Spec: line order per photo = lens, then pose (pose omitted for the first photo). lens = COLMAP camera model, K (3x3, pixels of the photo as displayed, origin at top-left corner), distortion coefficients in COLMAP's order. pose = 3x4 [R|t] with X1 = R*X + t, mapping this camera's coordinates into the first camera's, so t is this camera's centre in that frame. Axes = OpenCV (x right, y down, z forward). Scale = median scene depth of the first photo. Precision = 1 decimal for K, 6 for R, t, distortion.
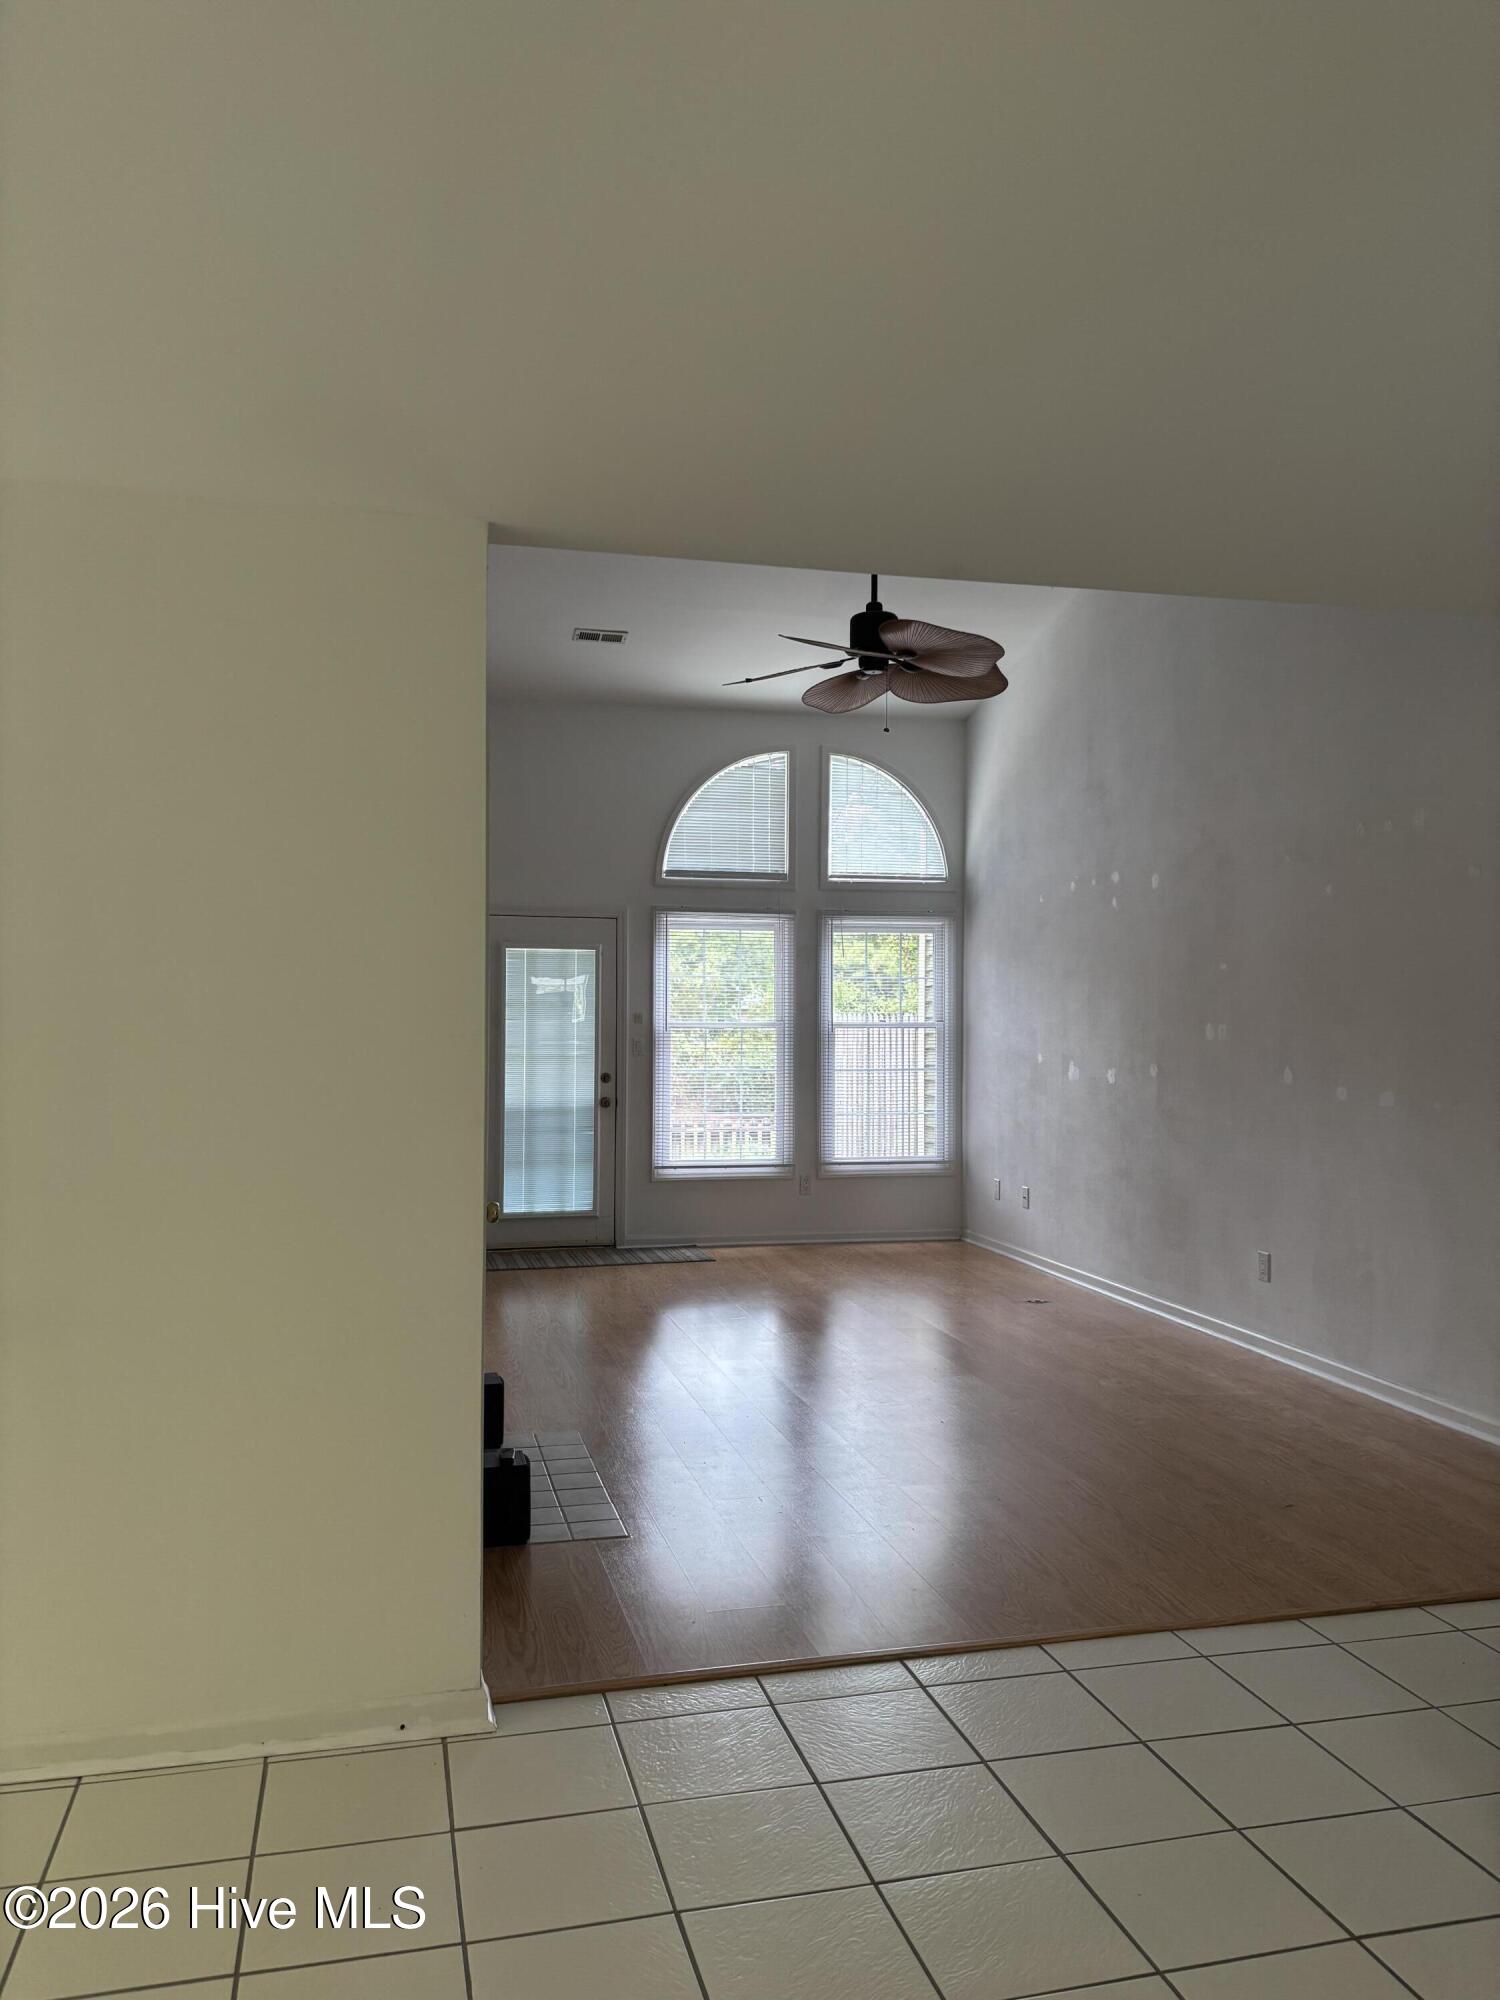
lens RADIAL K [[1511.9, 0, 749.5], [0, 1511.9, 1000.9], [0, 0, 1]] dist [0.031851, -0.038854]
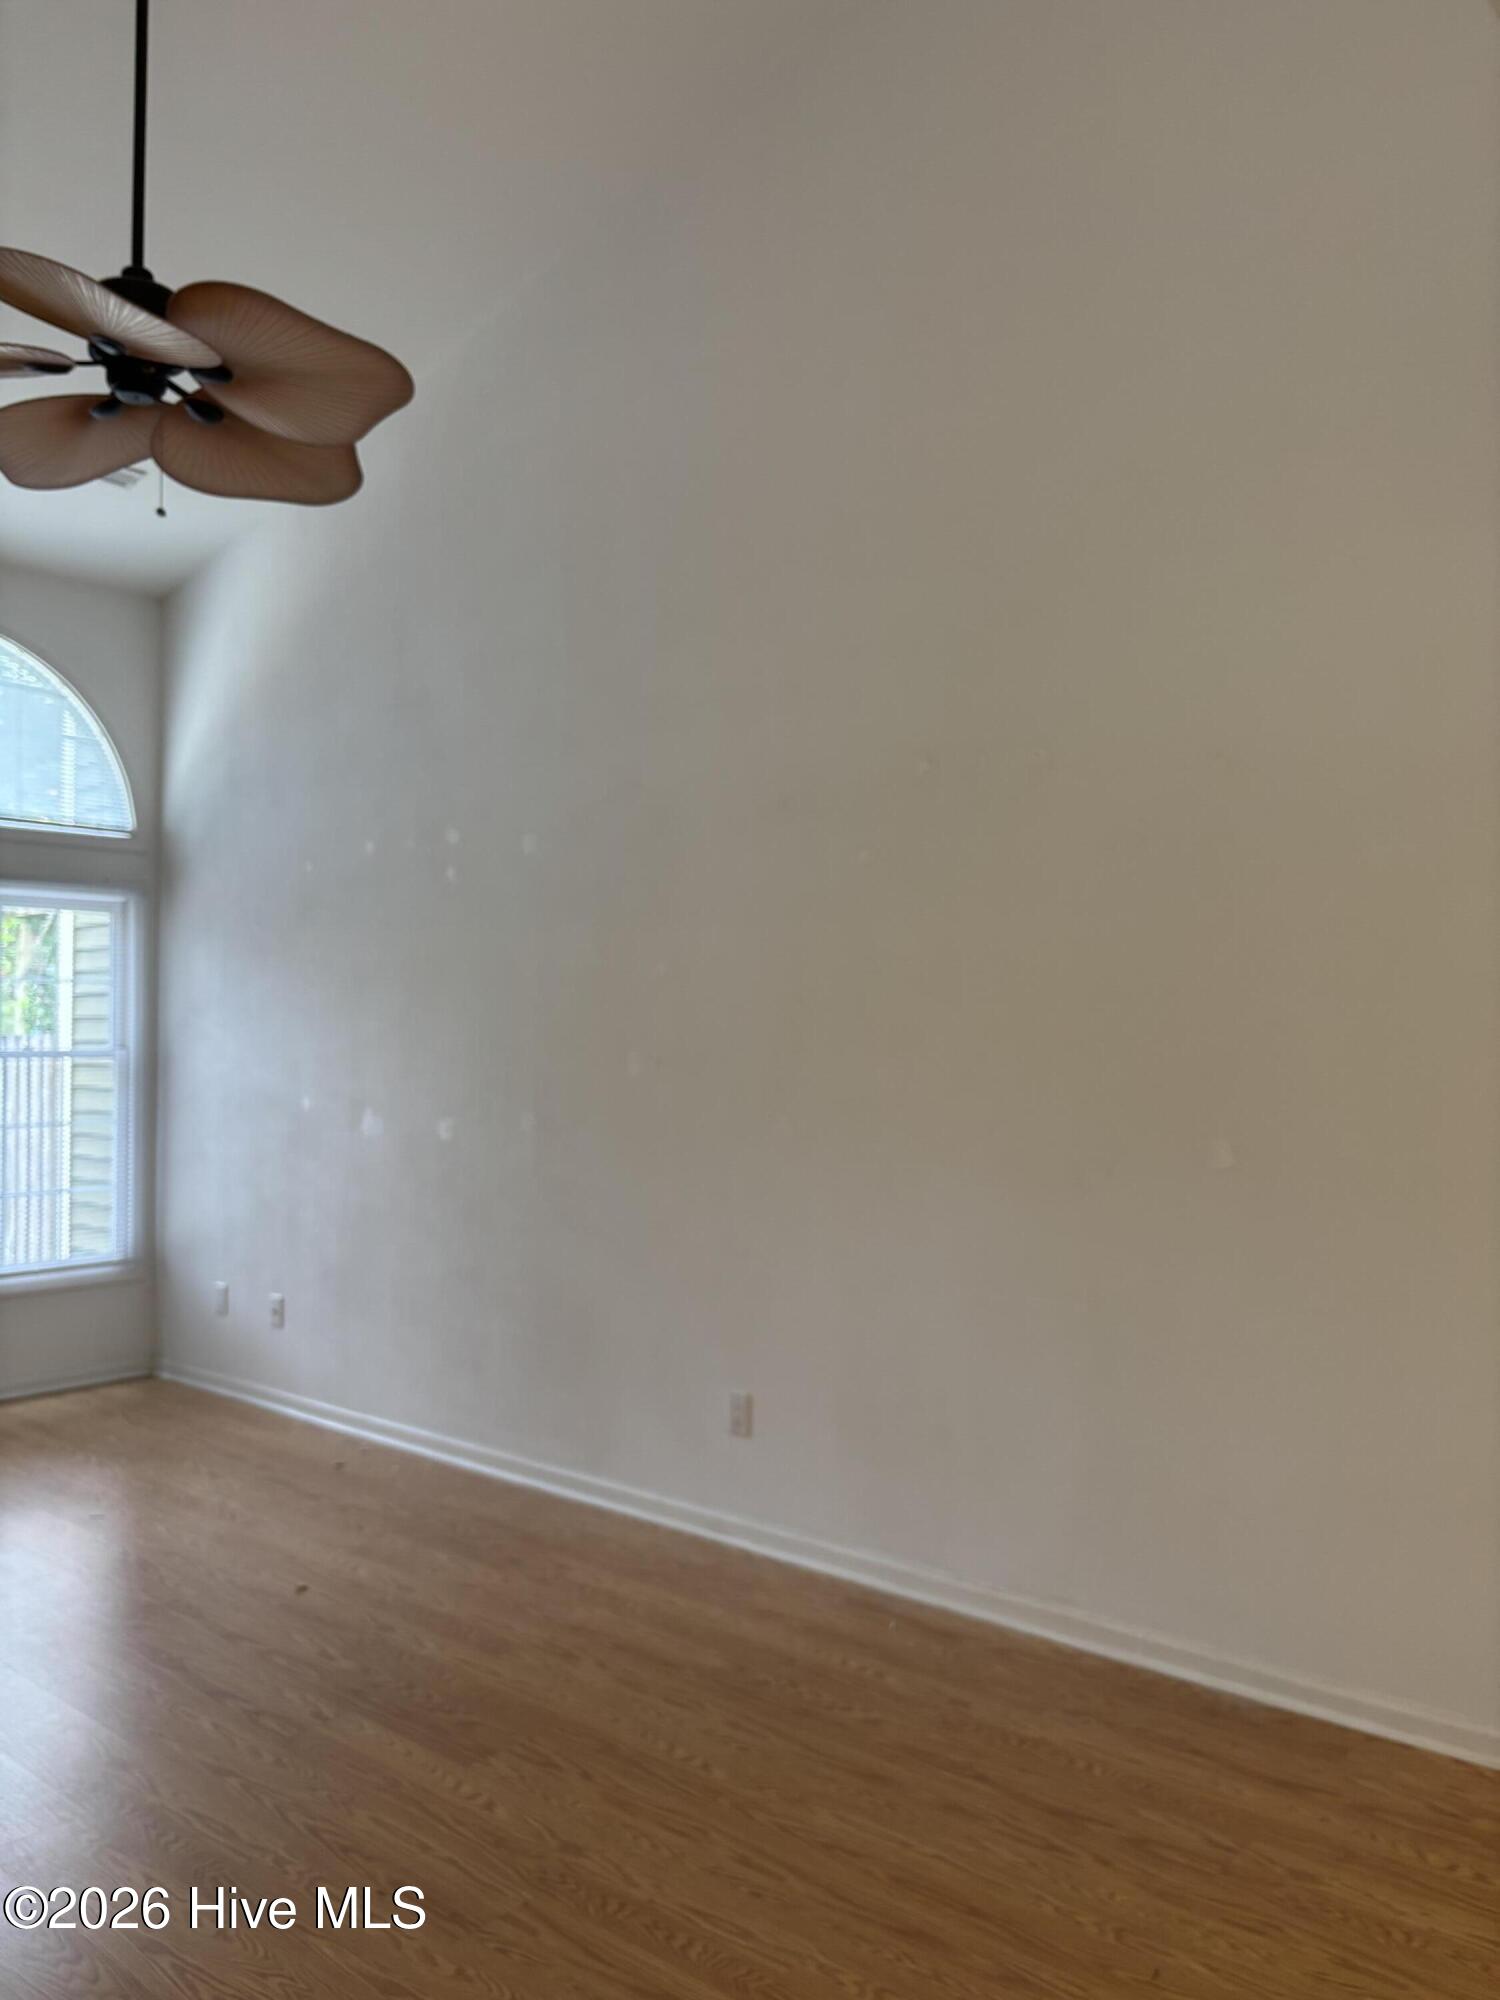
lens RADIAL K [[1511.9, 0, 749.4], [0, 1511.9, 1008.2], [0, 0, 1]] dist [0.031851, -0.038854]
pose [[0.814357, 0.005433, 0.580339, -0.037265], [-0.003192, 0.999983, -0.004882, -0.001613], [-0.580356, 0.002123, 0.814360, 0.326640]]
